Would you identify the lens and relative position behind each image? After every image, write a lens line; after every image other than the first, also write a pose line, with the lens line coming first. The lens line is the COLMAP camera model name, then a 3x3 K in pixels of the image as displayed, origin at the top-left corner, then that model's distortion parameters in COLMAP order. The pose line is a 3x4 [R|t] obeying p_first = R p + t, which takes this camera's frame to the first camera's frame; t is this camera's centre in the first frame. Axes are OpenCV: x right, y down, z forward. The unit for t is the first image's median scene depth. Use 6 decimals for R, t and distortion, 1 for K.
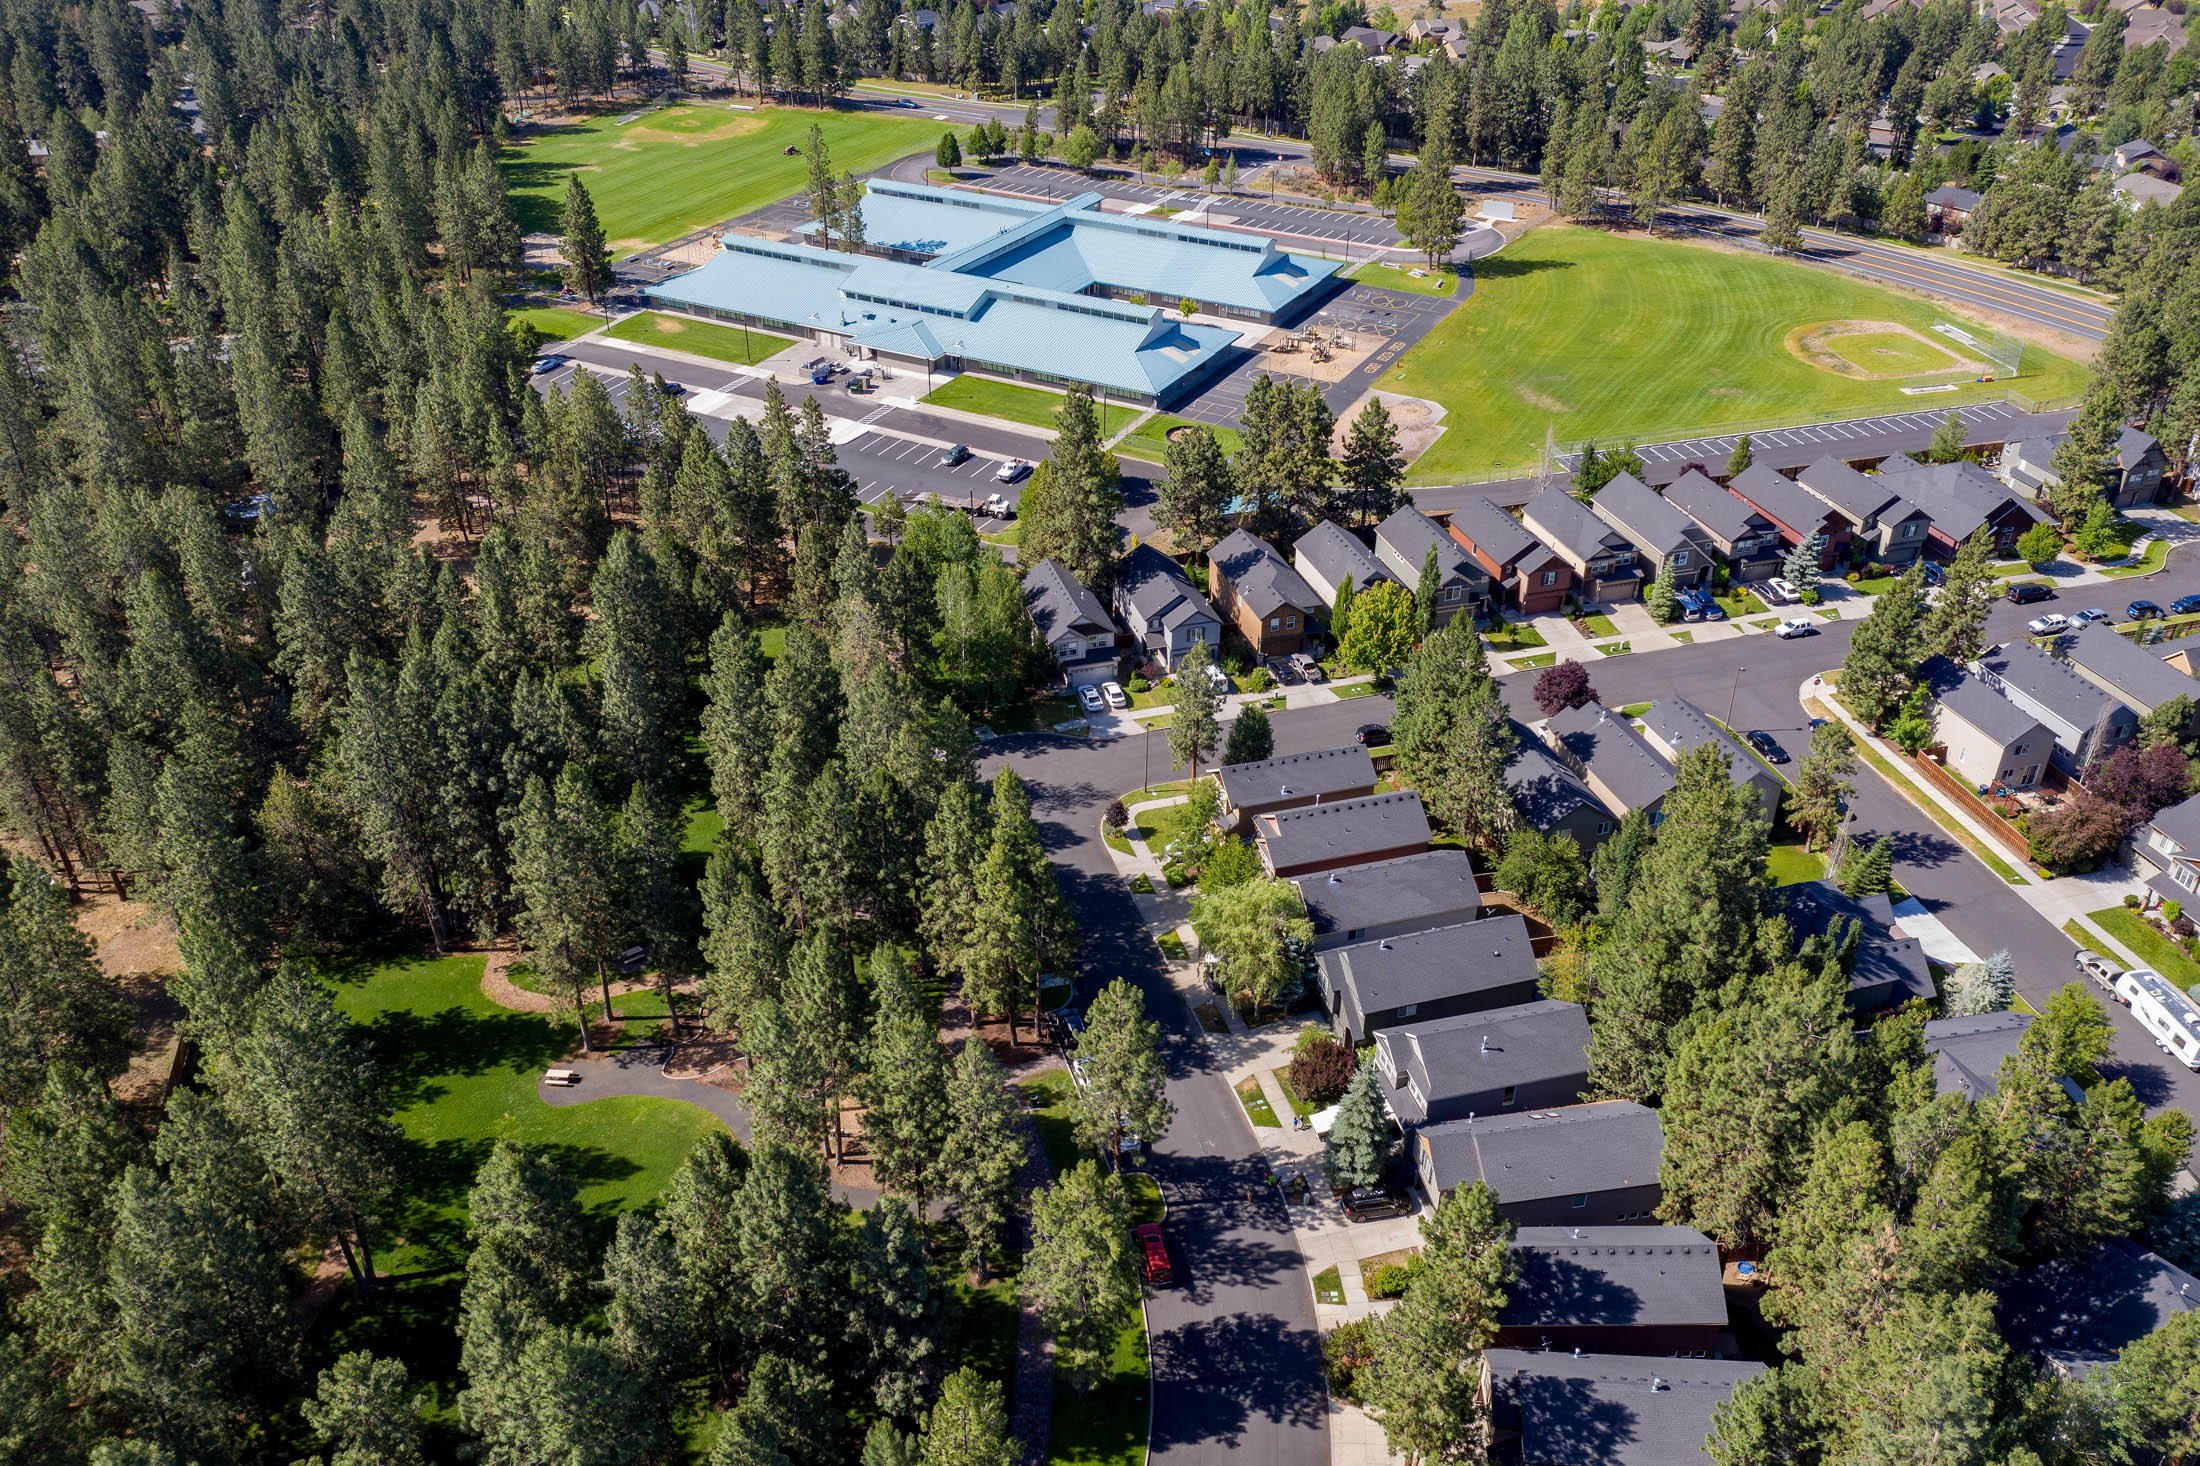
lens RADIAL K [[1731.0, 0, 1100.0], [0, 1731.0, 733.0], [0, 0, 1]] dist [-0.013242, 0.004030]
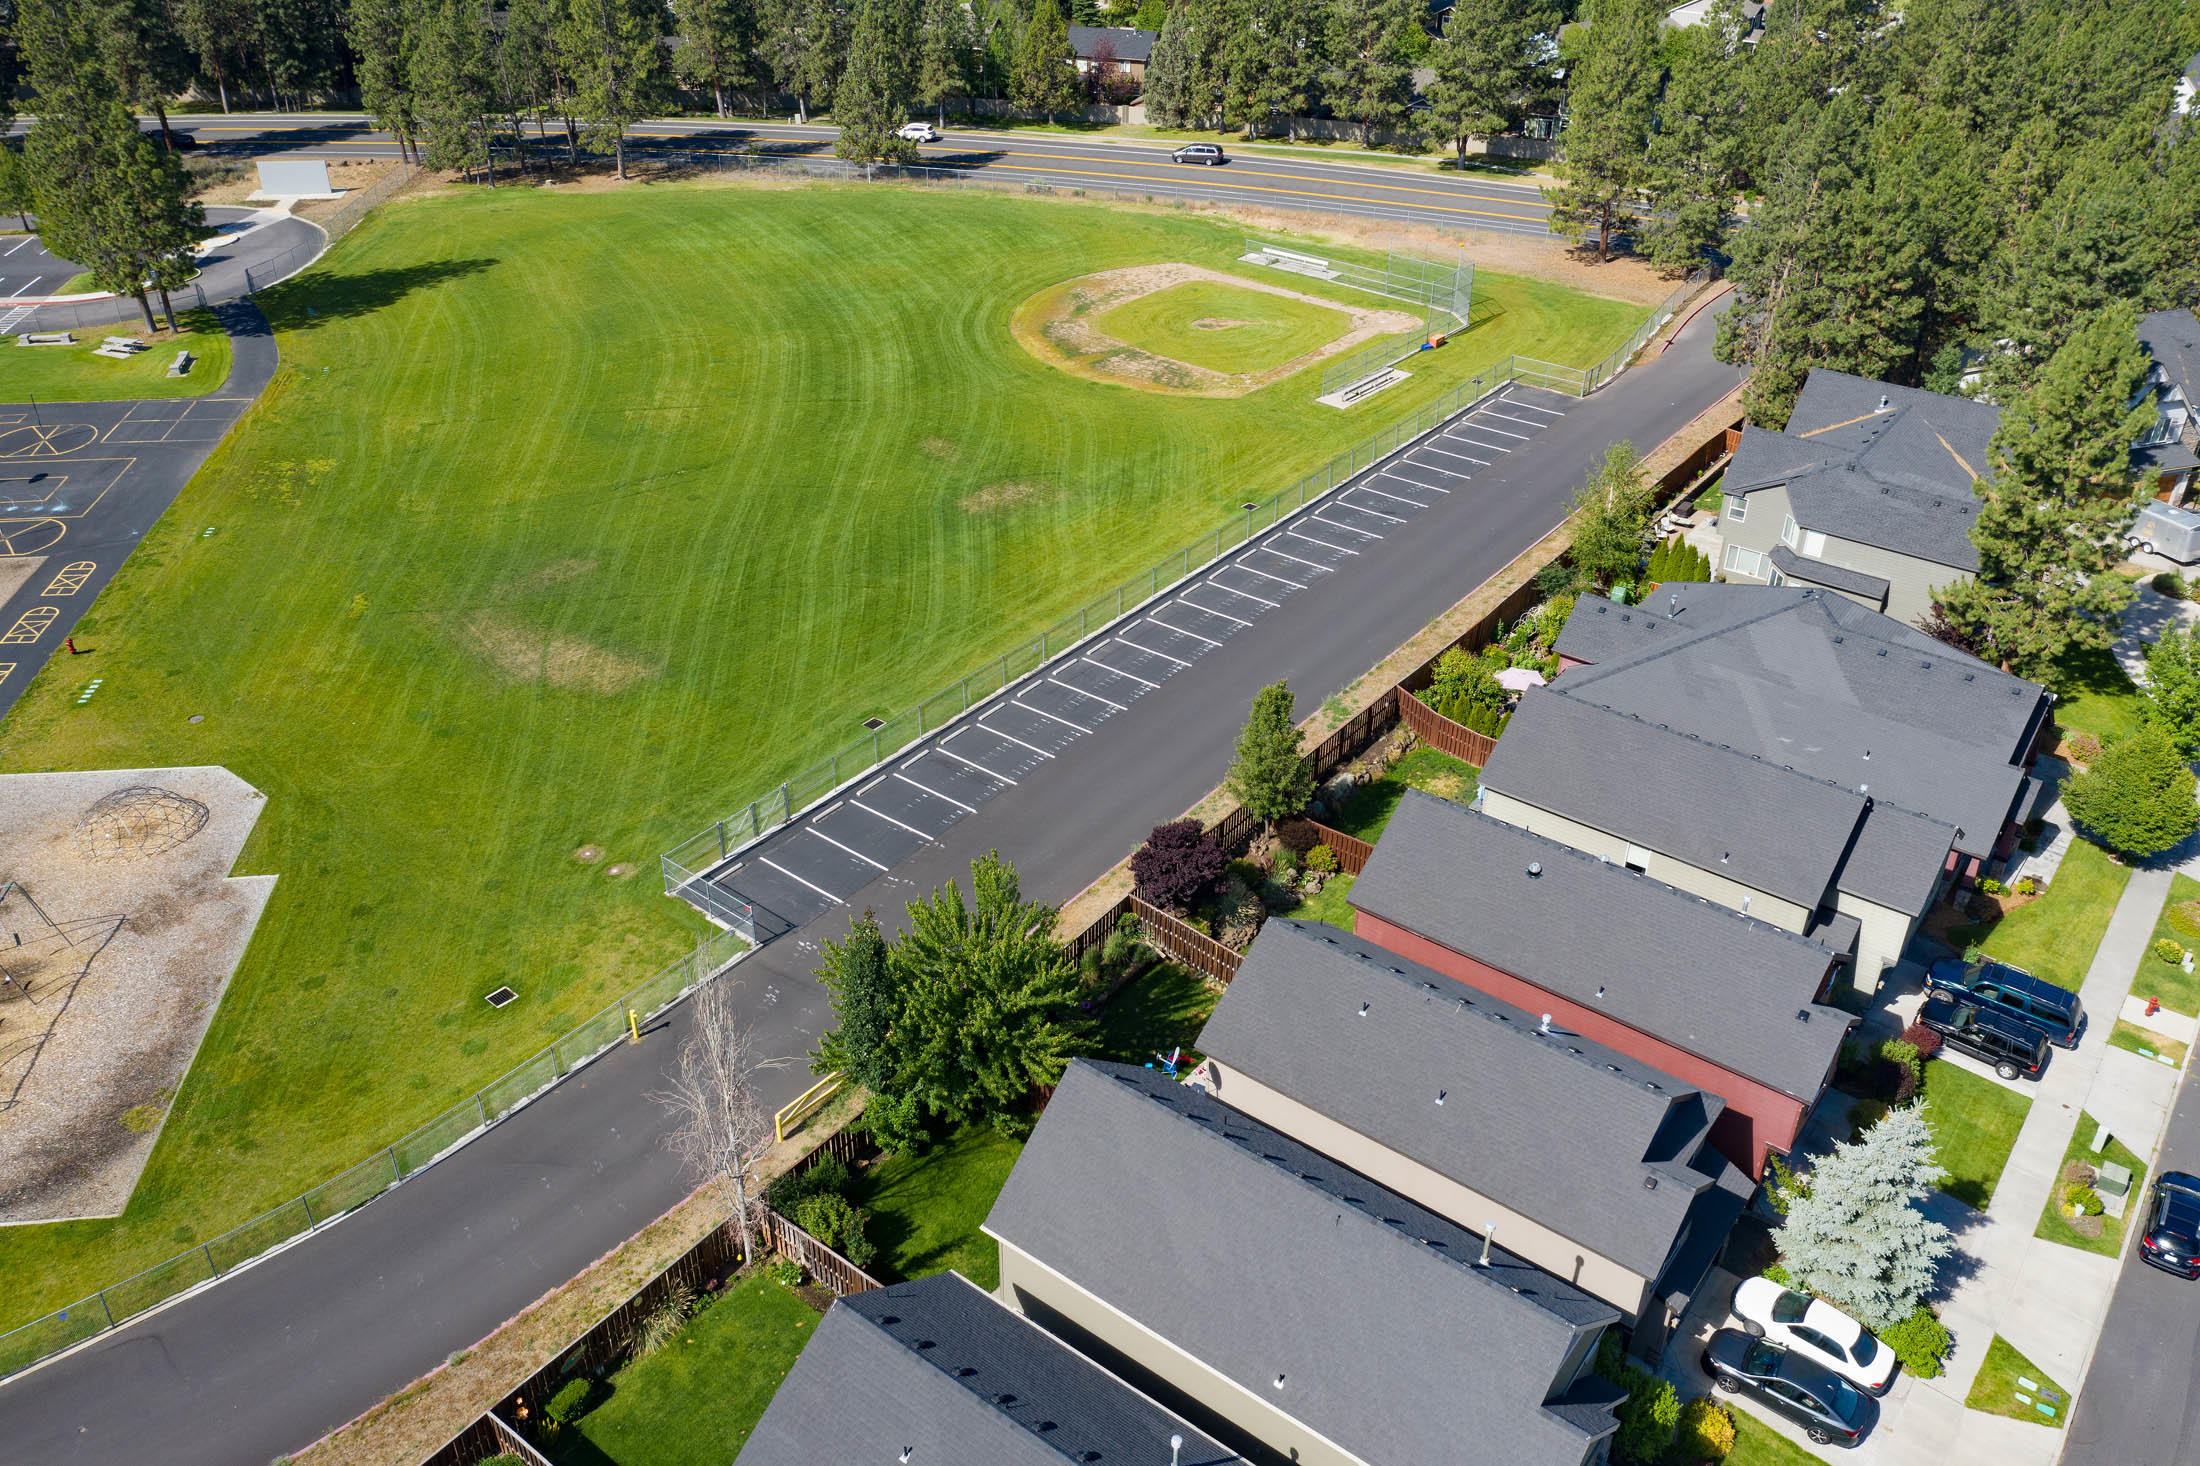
lens RADIAL K [[1727.1, 0, 1101.6], [0, 1727.1, 730.2], [0, 0, 1]] dist [-0.015043, 0.007600]
pose [[0.810408, -0.300833, 0.502731, 0.169325], [0.302289, 0.949765, 0.081043, -0.174319], [-0.501856, 0.086292, 0.860636, 0.661195]]
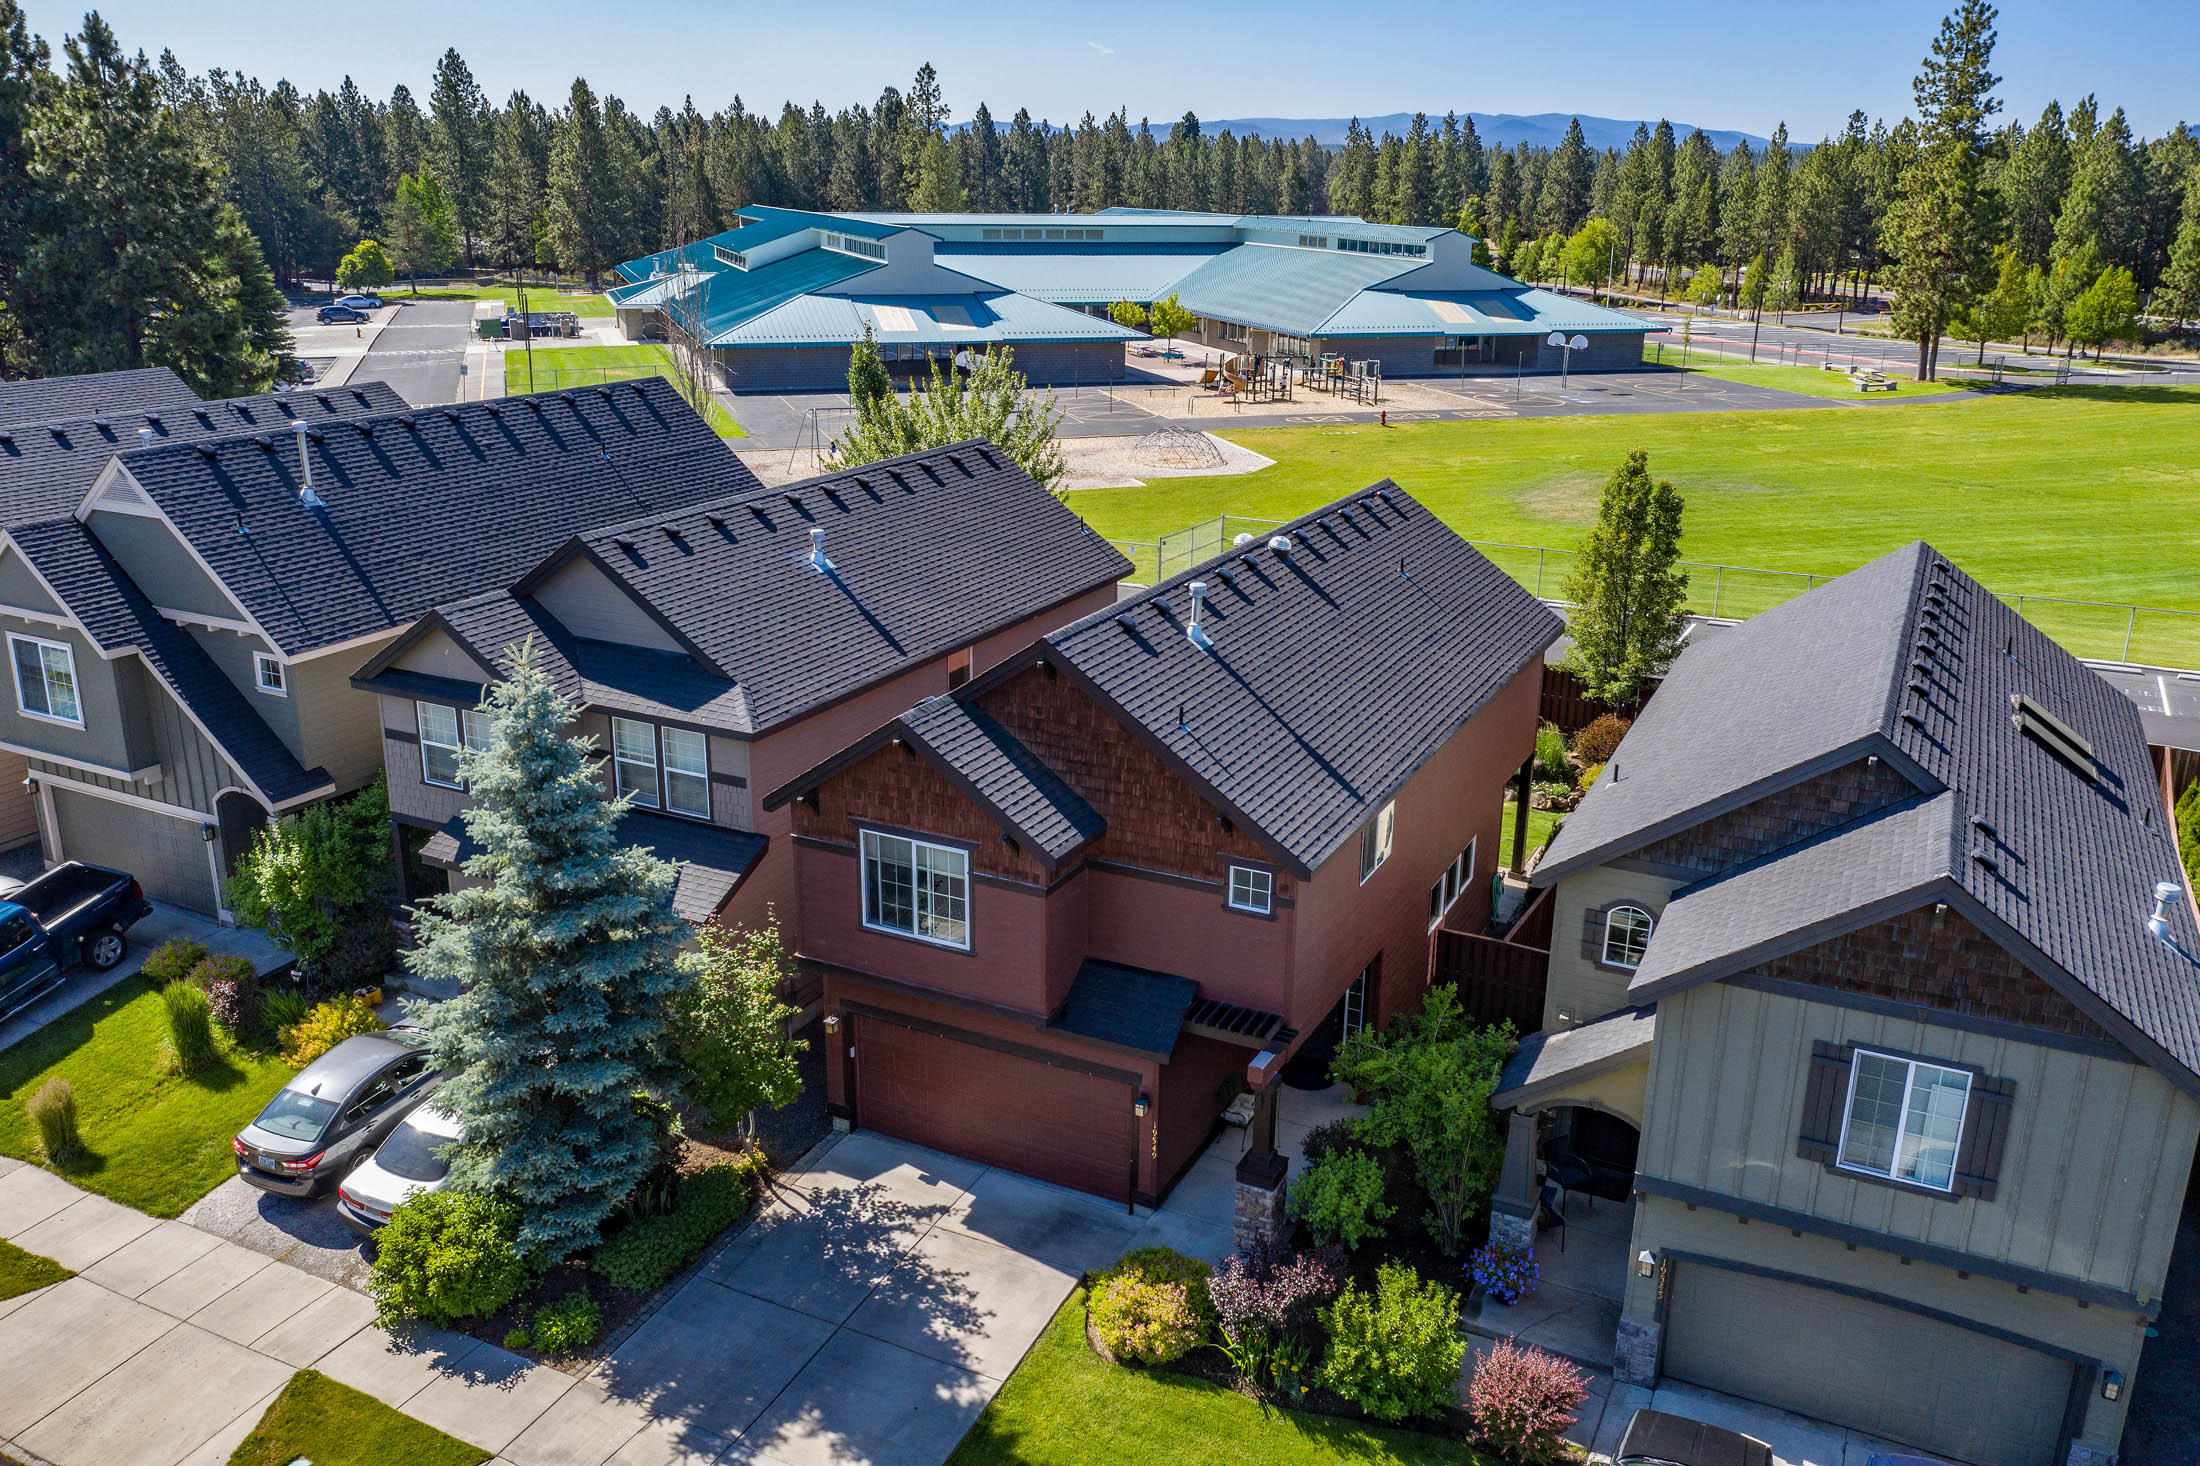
lens RADIAL K [[1727.3, 0, 1100.7], [0, 1727.3, 729.9], [0, 0, 1]] dist [-0.010304, 0.002884]
pose [[0.727914, 0.211929, -0.652095, 0.403517], [-0.368098, 0.923152, -0.110875, -0.090301], [0.578485, 0.320742, 0.749986, 0.735031]]
